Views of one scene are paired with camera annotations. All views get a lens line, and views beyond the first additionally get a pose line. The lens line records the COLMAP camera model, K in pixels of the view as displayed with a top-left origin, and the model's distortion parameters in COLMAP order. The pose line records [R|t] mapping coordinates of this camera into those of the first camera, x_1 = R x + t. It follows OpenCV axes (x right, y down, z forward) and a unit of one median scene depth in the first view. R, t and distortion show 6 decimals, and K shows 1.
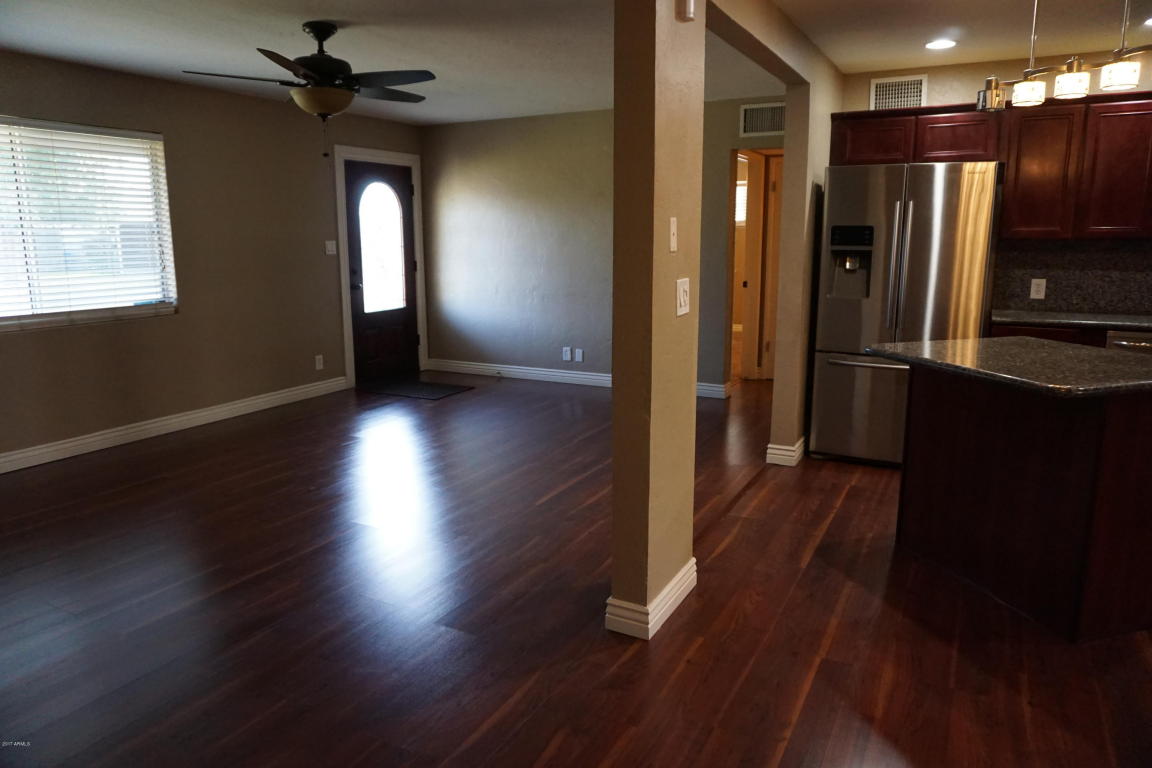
lens RADIAL K [[767.7, 0, 577.9], [0, 767.7, 380.5], [0, 0, 1]] dist [-0.049526, 0.029753]
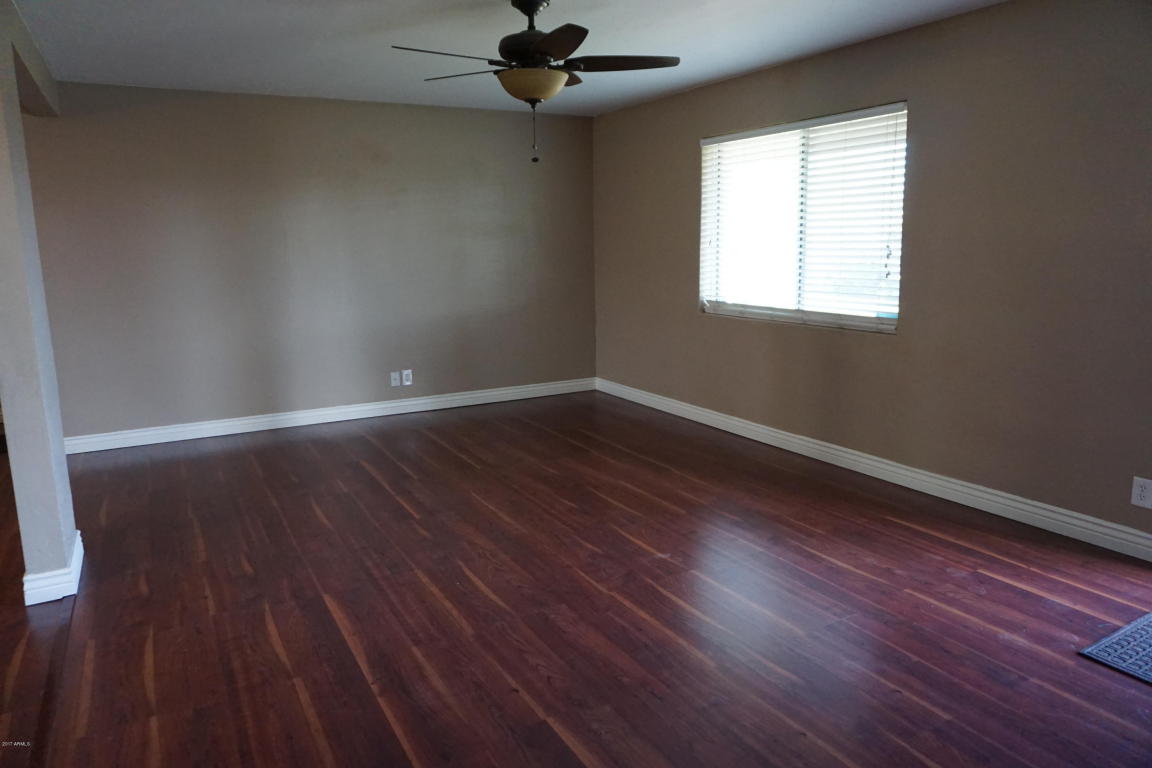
lens RADIAL K [[767.7, 0, 577.9], [0, 767.7, 380.5], [0, 0, 1]] dist [-0.049526, 0.029753]
pose [[-0.544013, 0.157418, -0.824178, 0.355071], [-0.142173, 0.950748, 0.275437, -0.253681], [0.826944, 0.267017, -0.494839, 1.354388]]
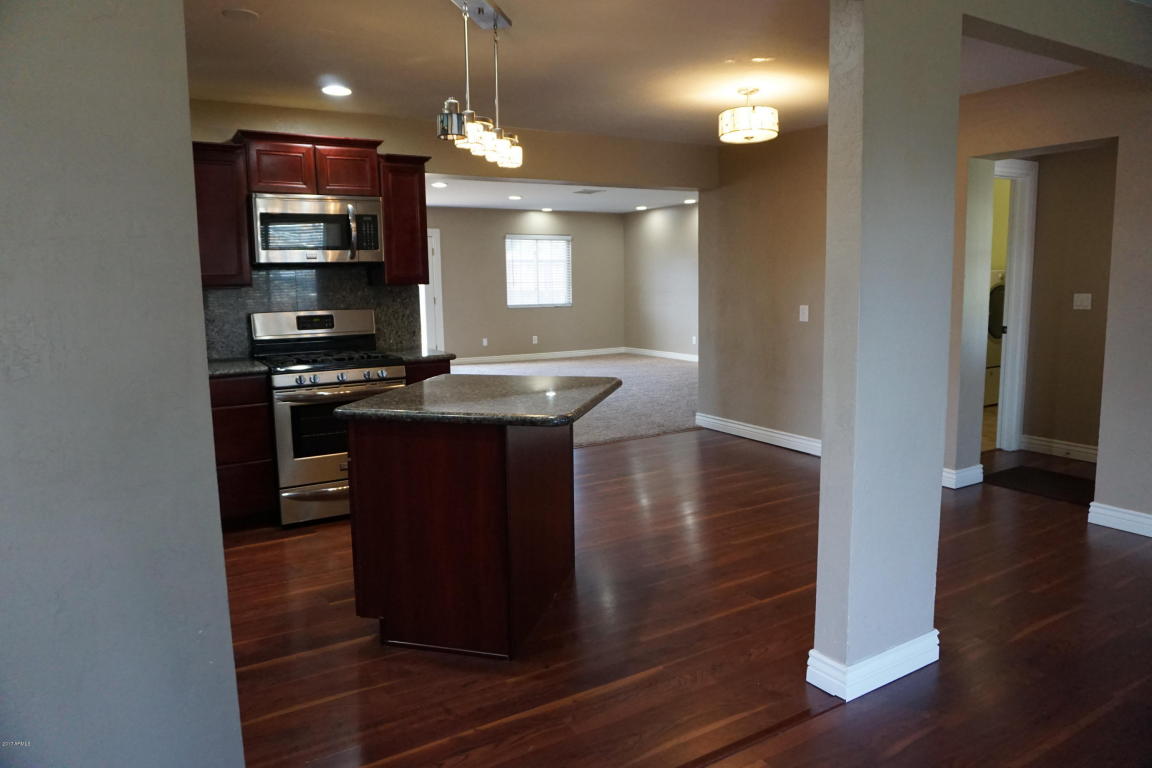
lens RADIAL K [[767.7, 0, 577.9], [0, 767.7, 380.5], [0, 0, 1]] dist [-0.049526, 0.029753]
pose [[-0.856830, -0.053242, 0.512842, -0.030575], [0.114117, 0.950403, 0.289330, -0.224205], [-0.502811, 0.306431, -0.808258, 1.170361]]
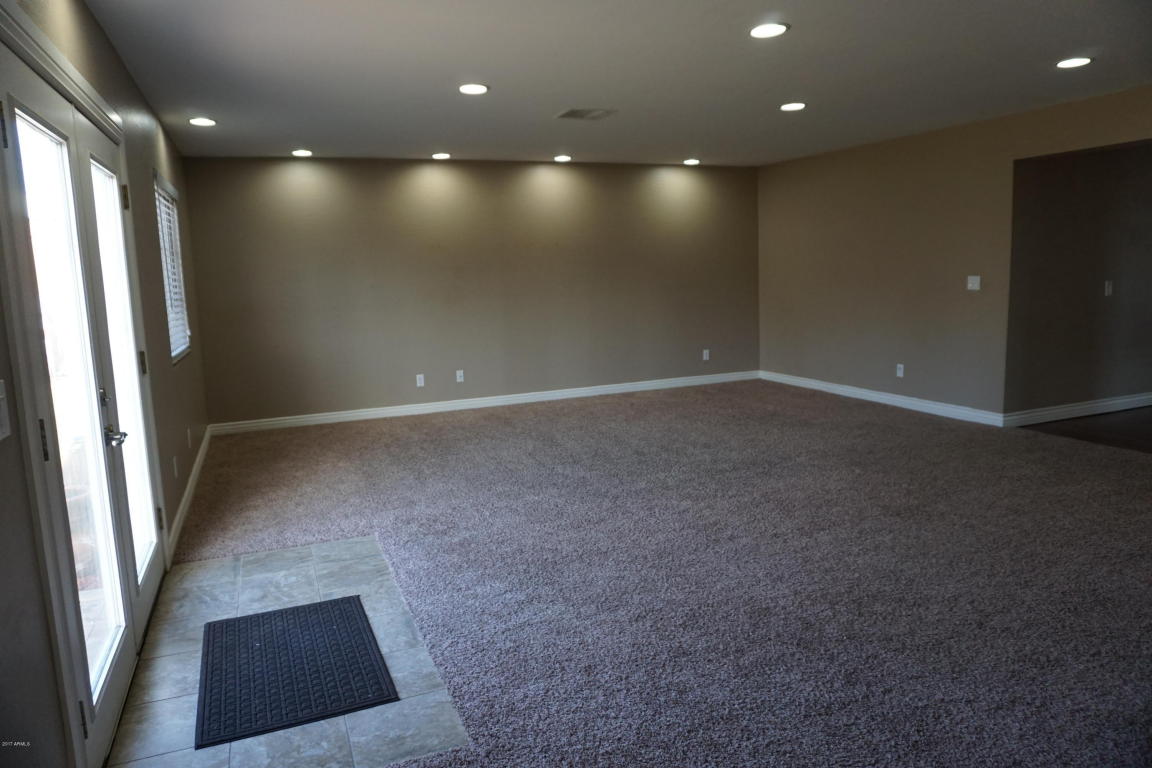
lens RADIAL K [[773.9, 0, 576.0], [0, 773.9, 384.0], [0, 0, 1]] dist [-0.052853, -0.001284]
pose [[-0.639128, 0.141087, -0.756049, 2.061101], [-0.107769, 0.956903, 0.269672, -0.020077], [0.761513, 0.253833, -0.596379, 0.024643]]
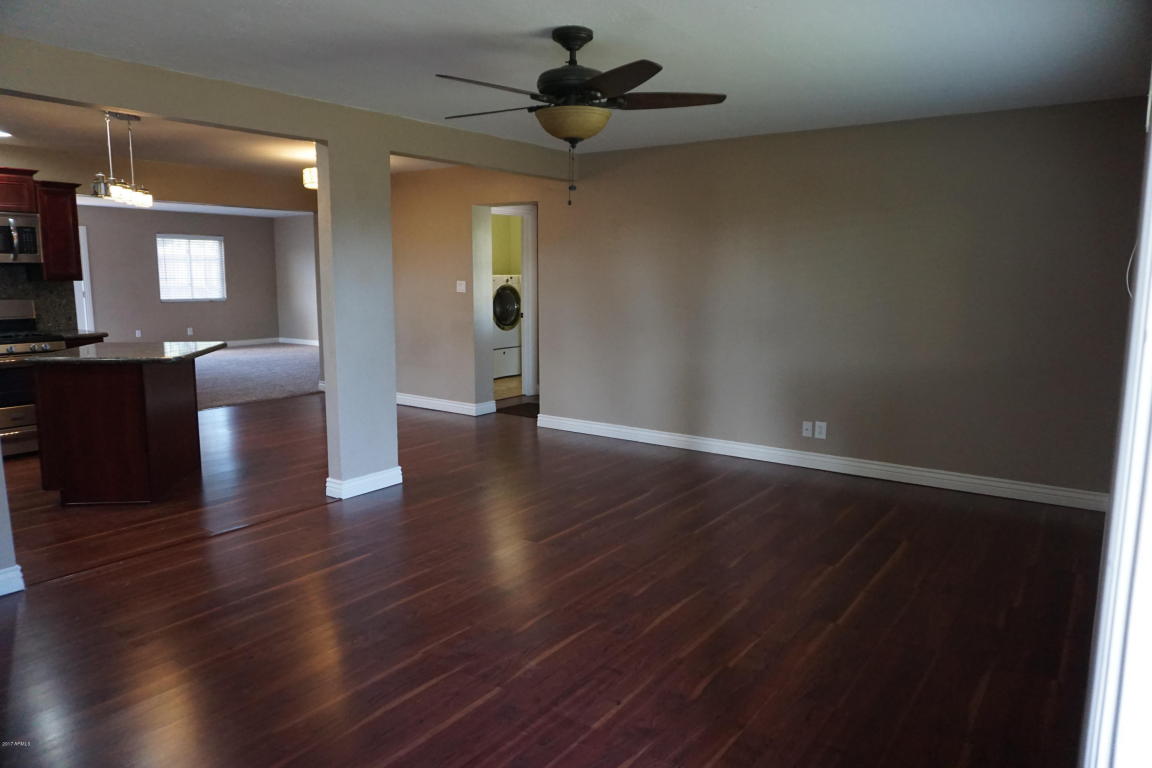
lens RADIAL K [[767.7, 0, 577.9], [0, 767.7, 380.5], [0, 0, 1]] dist [-0.049526, 0.029753]
pose [[-0.989853, -0.023491, 0.140138, -0.400232], [0.022917, 0.946935, 0.320608, -0.317515], [-0.140233, 0.320566, -0.936788, 1.605382]]
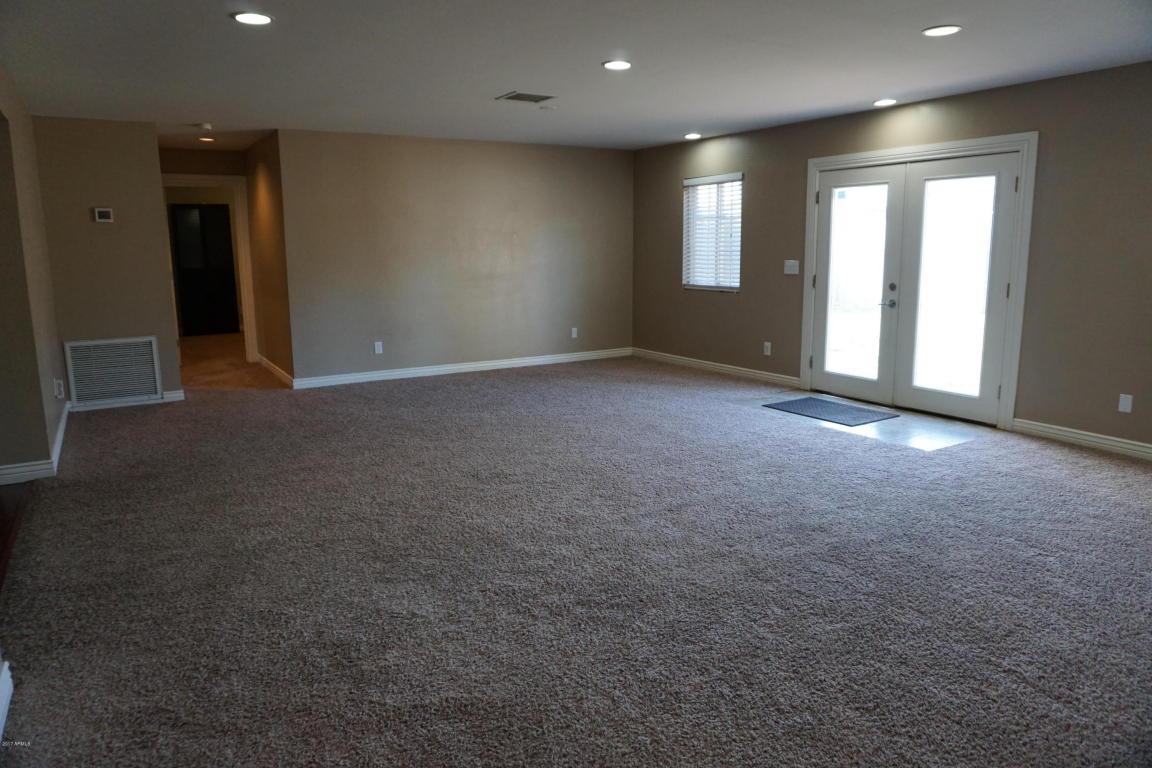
lens RADIAL K [[767.7, 0, 577.9], [0, 767.7, 380.5], [0, 0, 1]] dist [-0.049526, 0.029753]
pose [[0.507691, -0.152009, 0.848023, 0.347842], [0.167029, 0.983002, 0.076208, 0.153876], [-0.845193, 0.102955, 0.524451, -0.827311]]
